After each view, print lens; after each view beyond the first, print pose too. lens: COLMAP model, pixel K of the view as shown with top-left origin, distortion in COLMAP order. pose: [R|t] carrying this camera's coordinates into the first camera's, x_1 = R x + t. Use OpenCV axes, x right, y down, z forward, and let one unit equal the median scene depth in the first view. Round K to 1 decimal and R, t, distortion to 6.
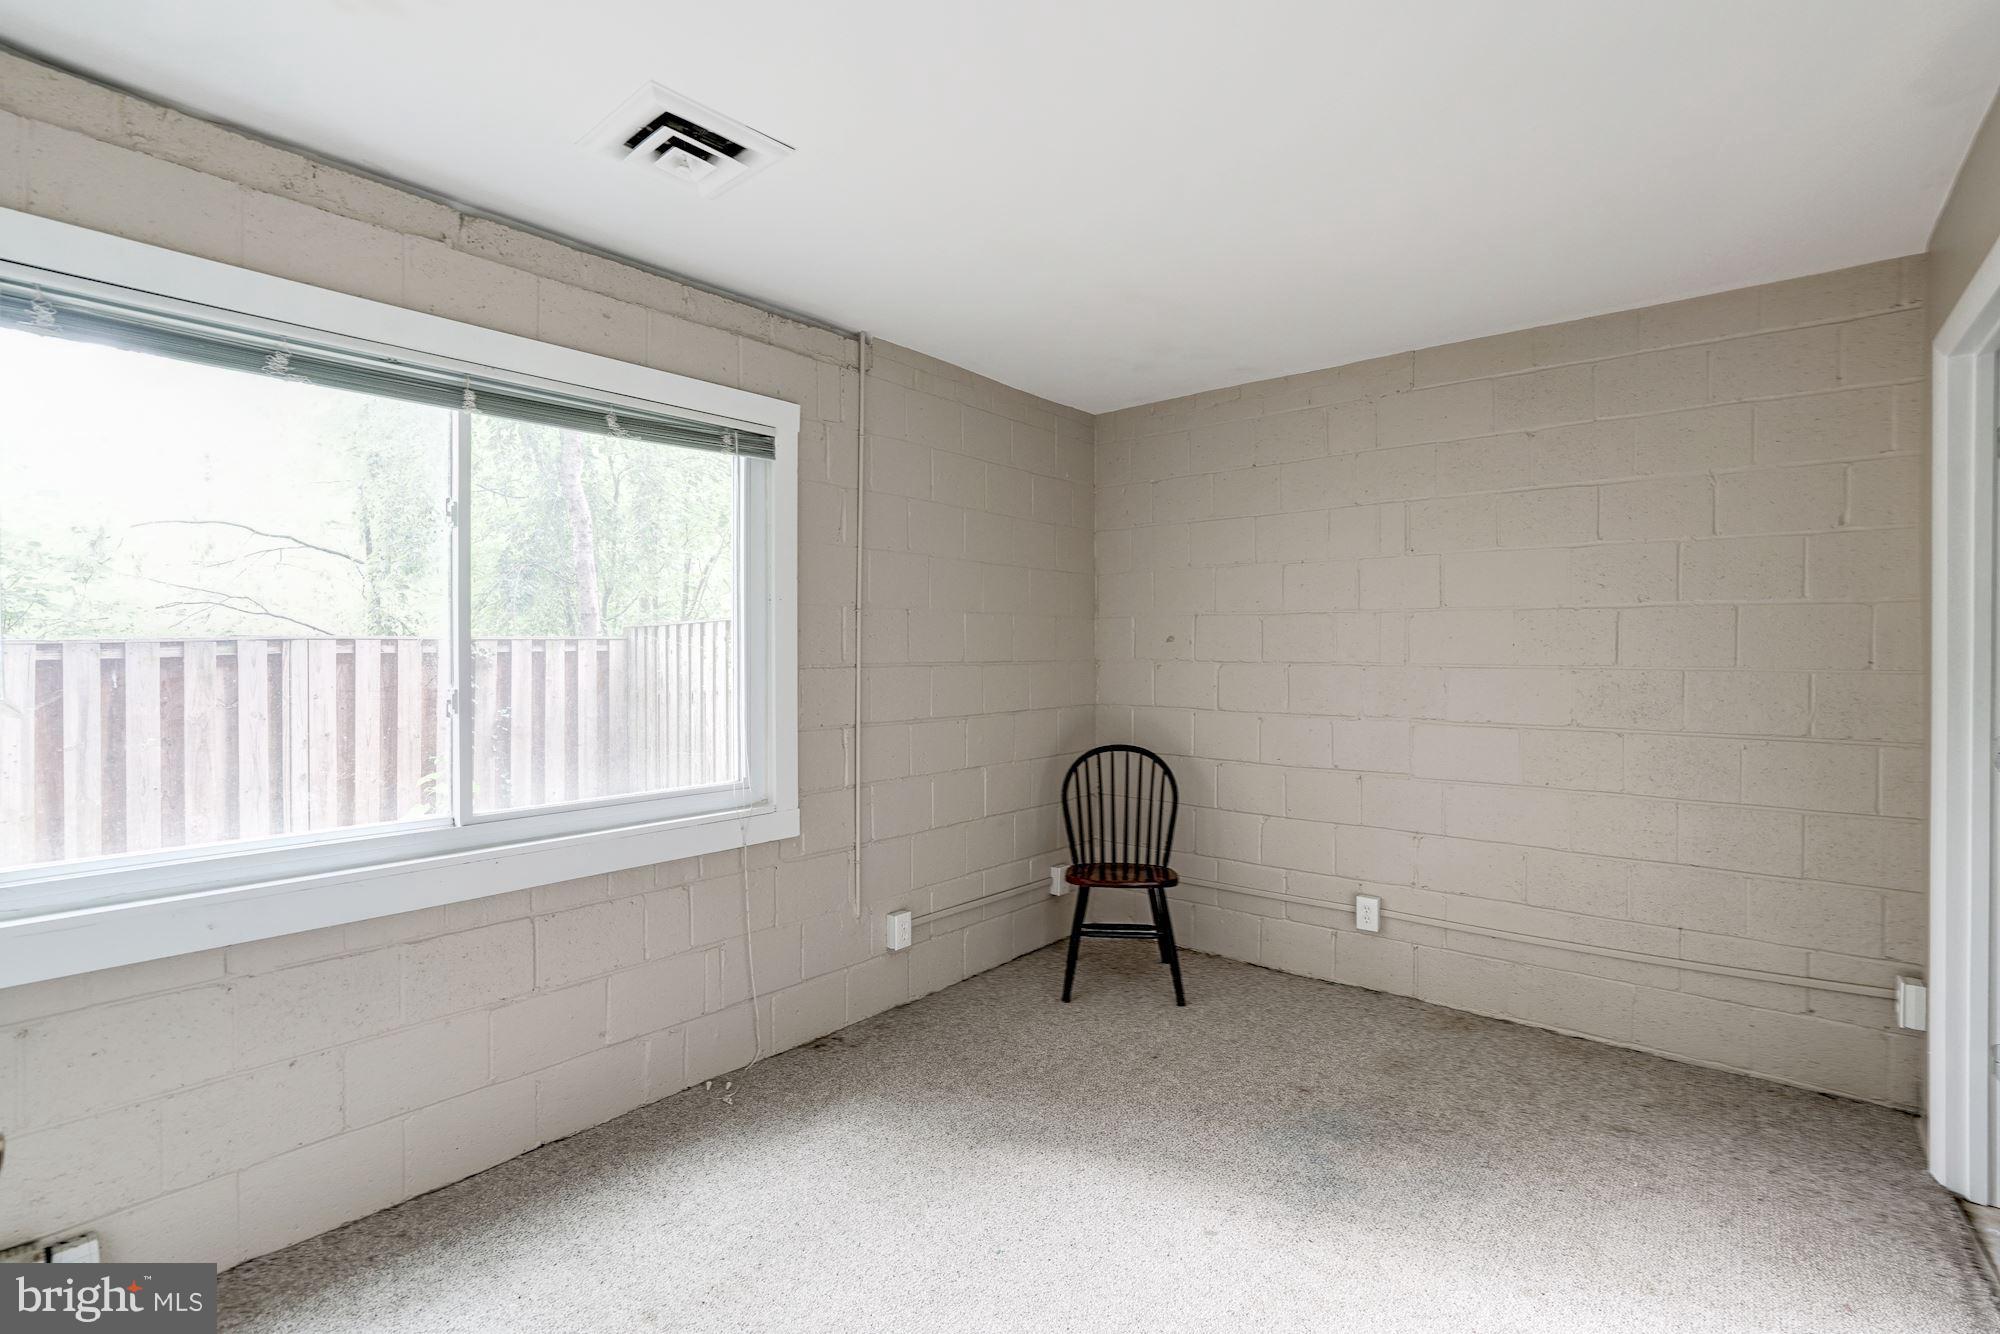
lens RADIAL K [[928.8, 0, 990.7], [0, 928.8, 657.9], [0, 0, 1]] dist [-0.048503, 0.024725]
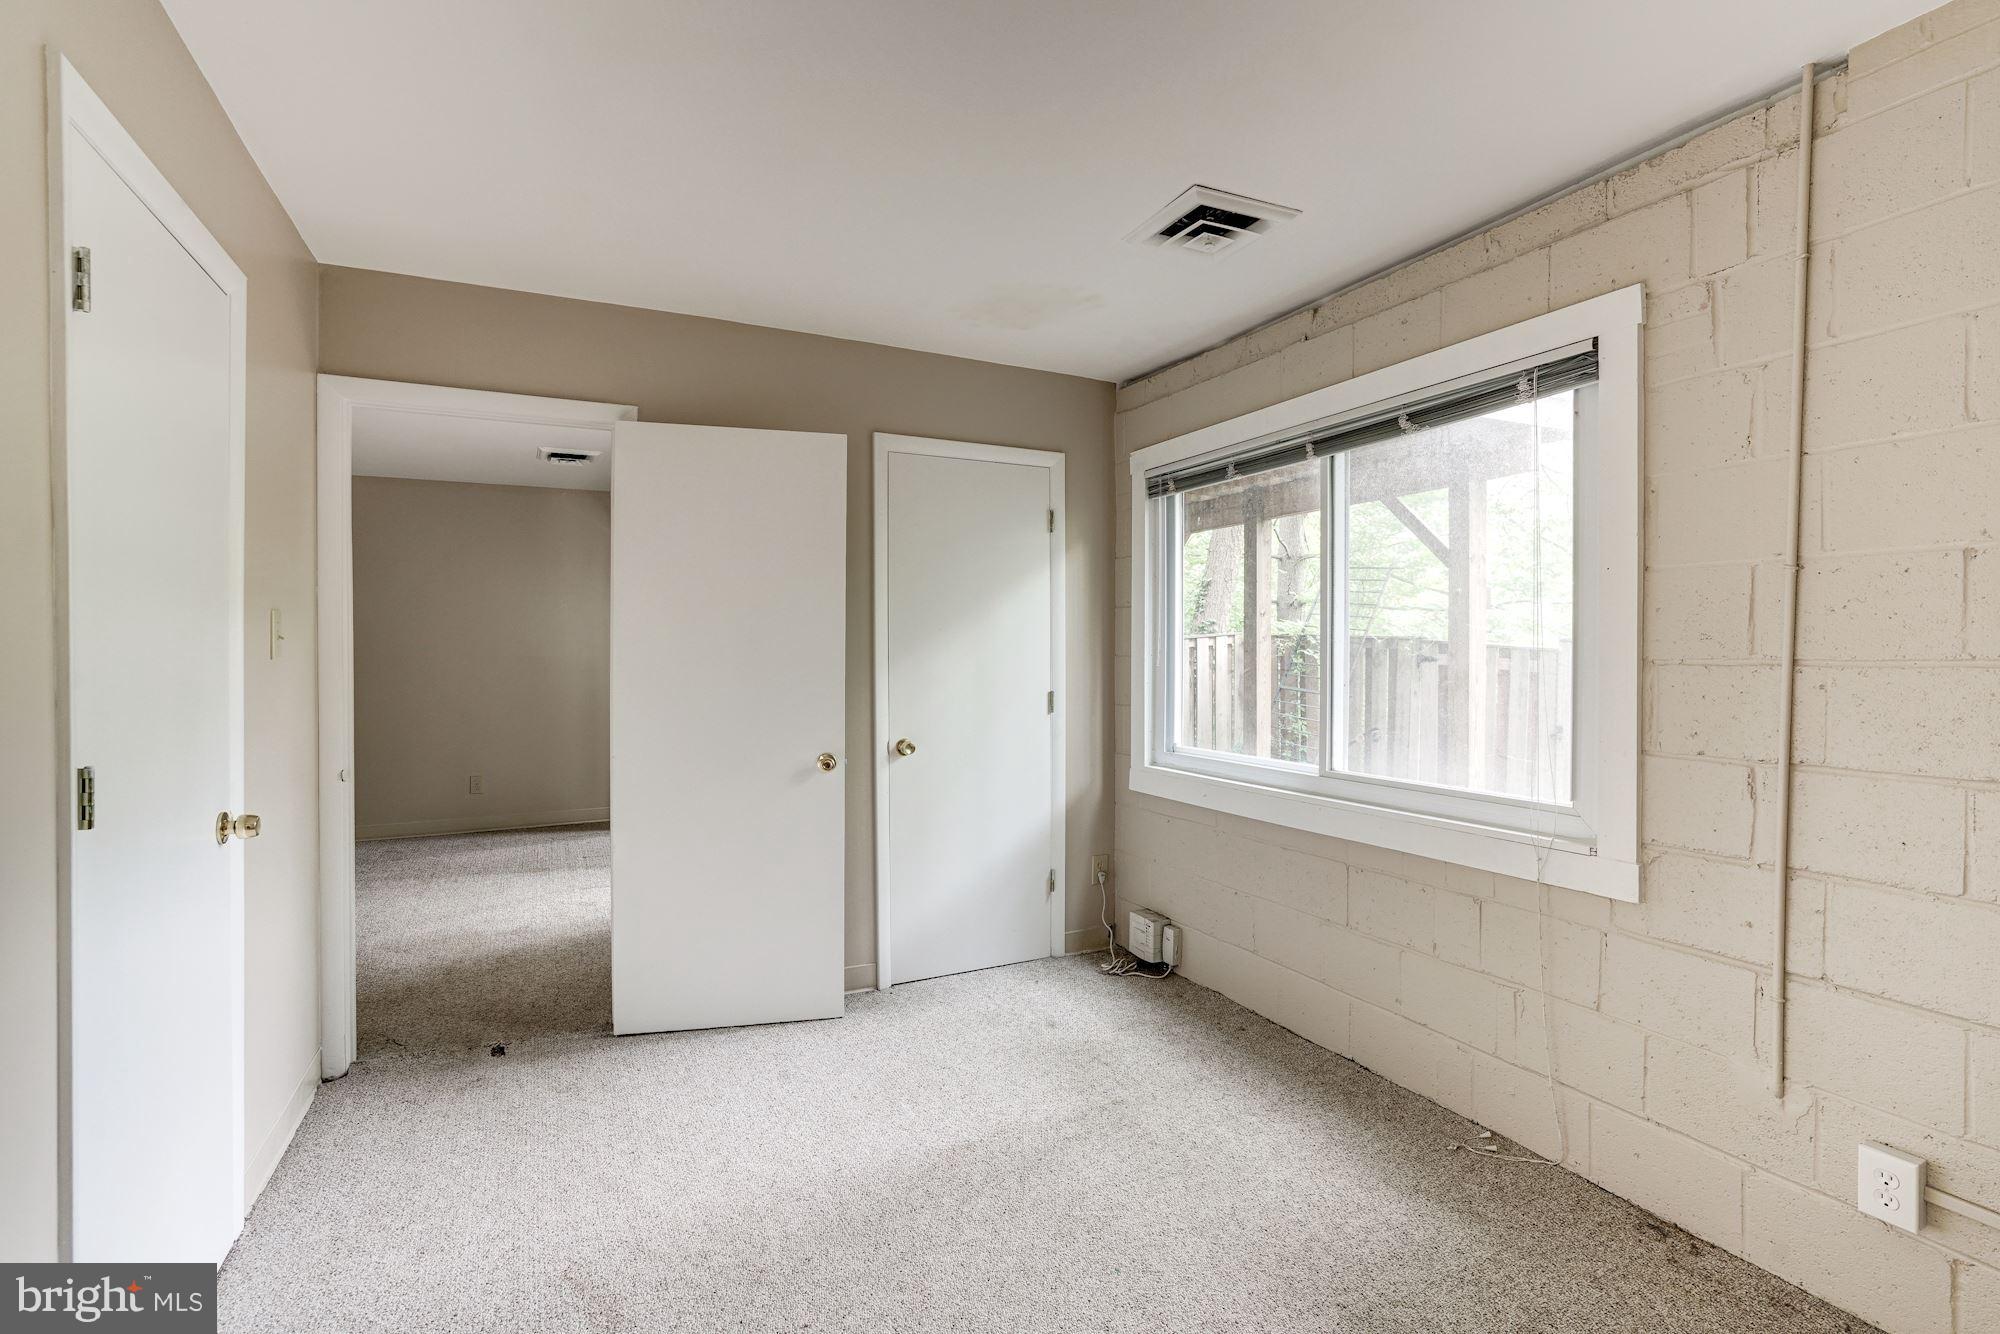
lens RADIAL K [[928.8, 0, 990.7], [0, 928.8, 657.9], [0, 0, 1]] dist [-0.048503, 0.024725]
pose [[-0.411457, 0.015039, -0.911305, 1.278816], [0.005121, 0.999886, 0.014189, -0.011966], [0.911415, 0.001171, -0.411487, 1.745168]]
